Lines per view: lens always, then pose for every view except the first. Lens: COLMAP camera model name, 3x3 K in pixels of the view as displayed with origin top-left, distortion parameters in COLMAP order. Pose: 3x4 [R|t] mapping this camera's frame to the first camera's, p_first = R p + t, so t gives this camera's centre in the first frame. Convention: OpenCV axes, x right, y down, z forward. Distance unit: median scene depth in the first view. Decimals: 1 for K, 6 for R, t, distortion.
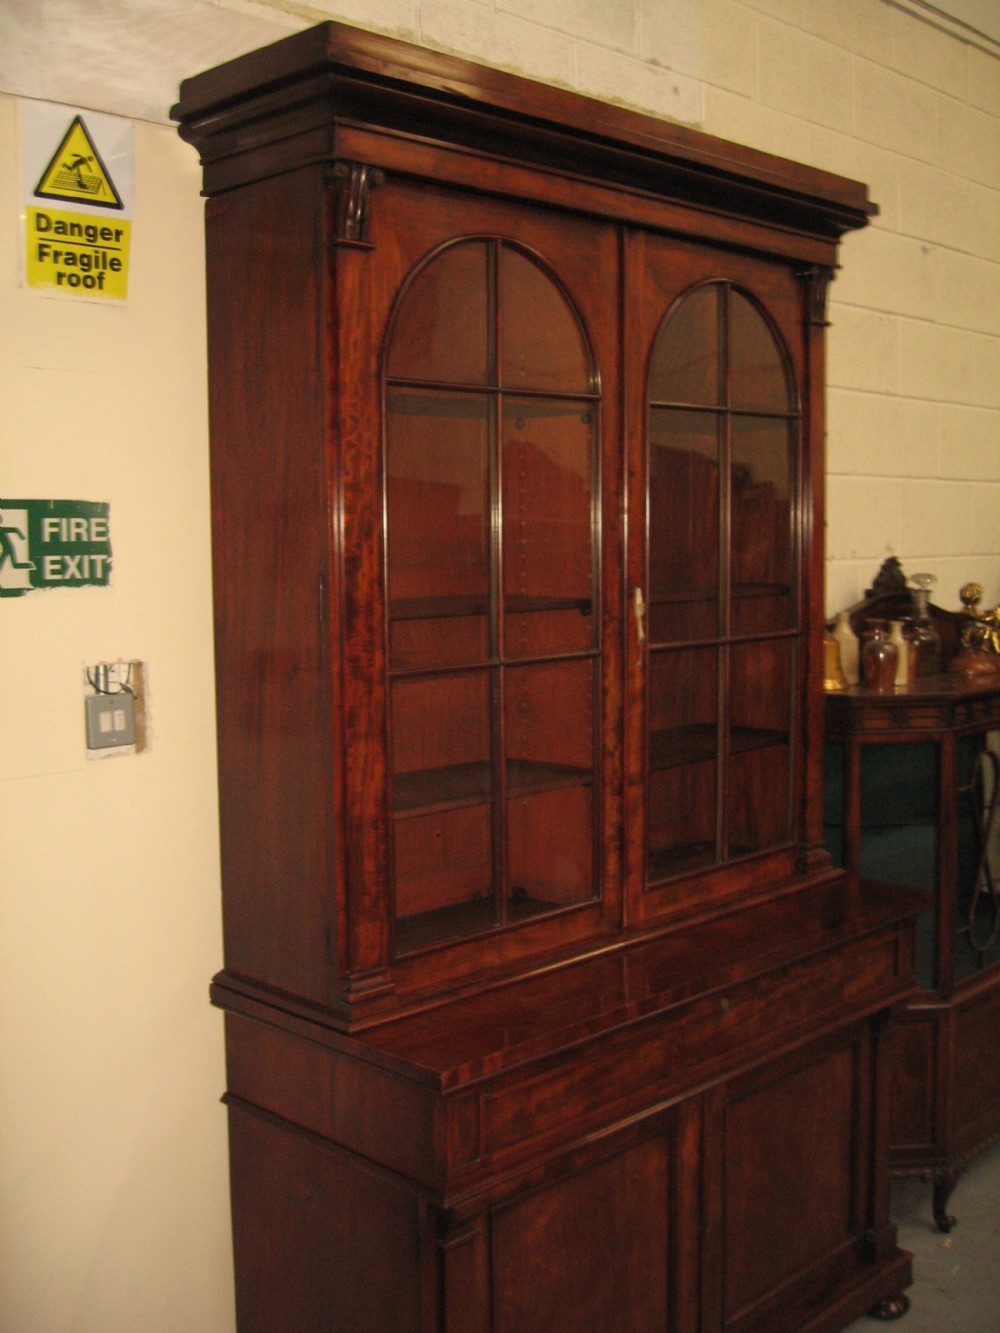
lens RADIAL K [[1452.9, 0, 497.7], [0, 1452.9, 666.9], [0, 0, 1]] dist [-0.103568, 0.000000]
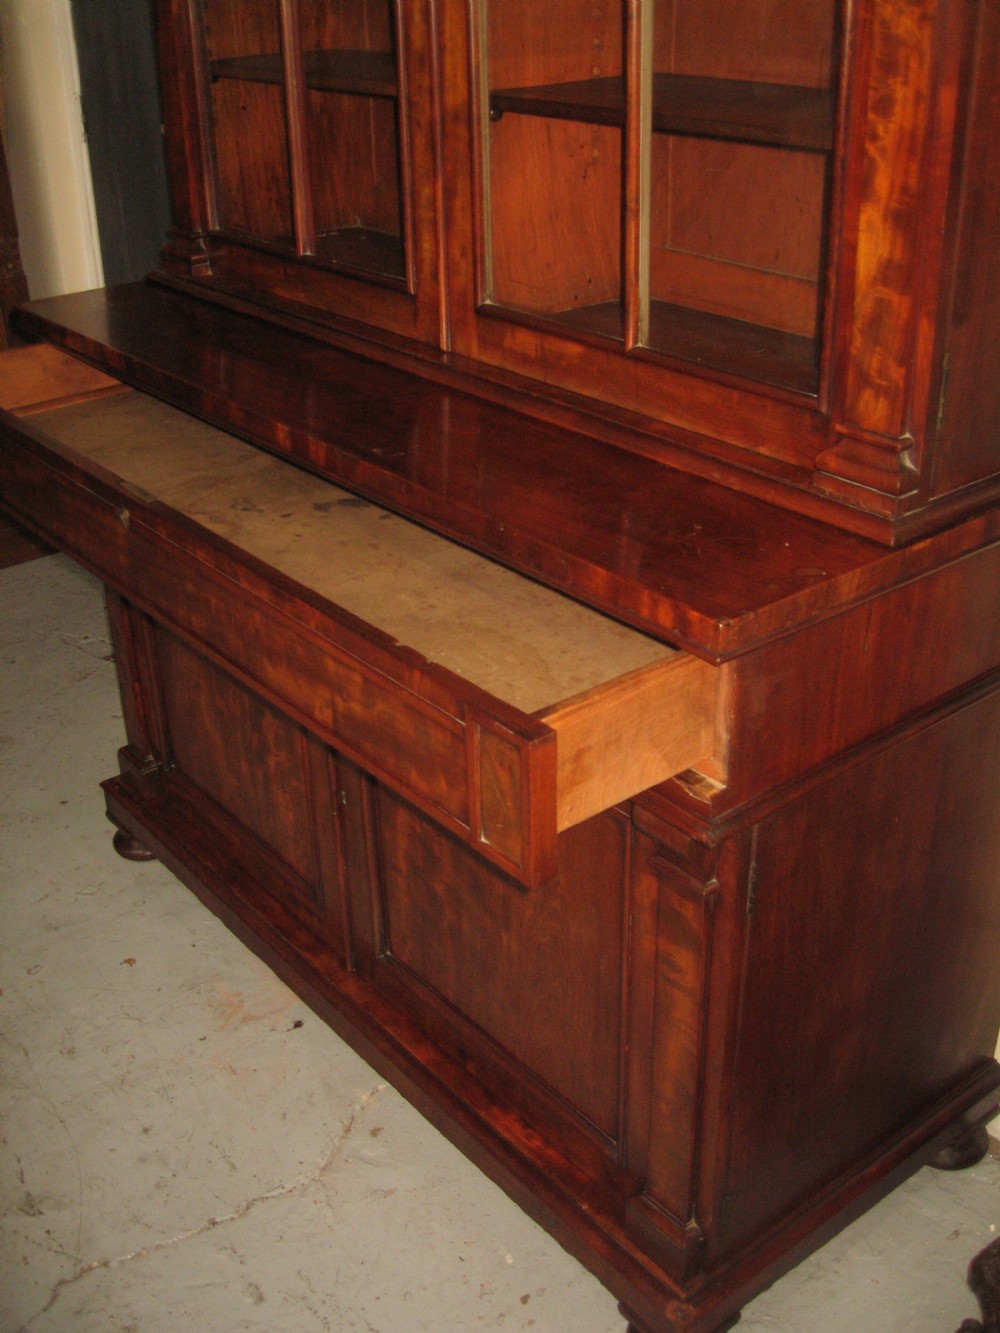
lens RADIAL K [[1452.9, 0, 494.7], [0, 1452.9, 660.1], [0, 0, 1]] dist [-0.103568, 0.000000]
pose [[-0.107704, 0.468564, -0.876840, 0.817358], [-0.072137, 0.875962, 0.476955, -0.005567], [0.991563, 0.114622, -0.060544, 1.250823]]
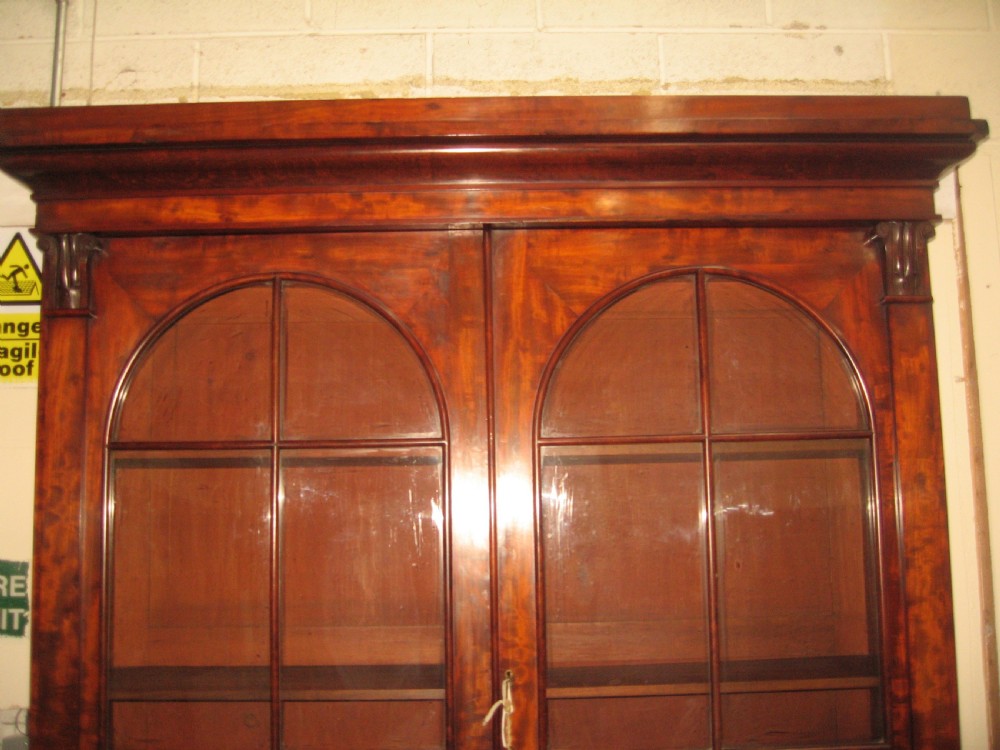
lens RADIAL K [[1090.0, 0, 493.9], [0, 1090.0, 372.7], [0, 0, 1]] dist [-0.103568, 0.000000]
pose [[0.716833, -0.095517, -0.690671, 0.572742], [-0.054723, 0.979809, -0.192299, -0.117925], [0.695094, 0.175642, 0.697133, 0.643588]]
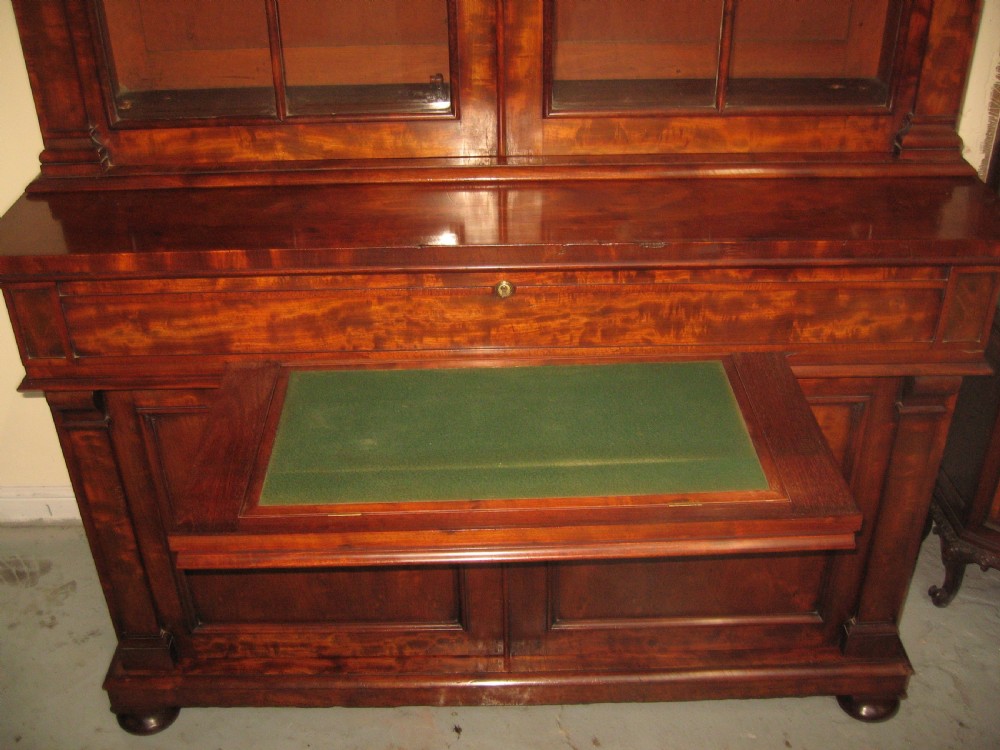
lens RADIAL K [[1090.0, 0, 495.0], [0, 1090.0, 375.6], [0, 0, 1]] dist [-0.103568, 0.000000]
pose [[0.717152, 0.370171, -0.590480, 0.552708], [-0.057129, 0.875649, 0.479558, 0.002703], [0.694572, -0.310182, 0.649120, 0.674596]]
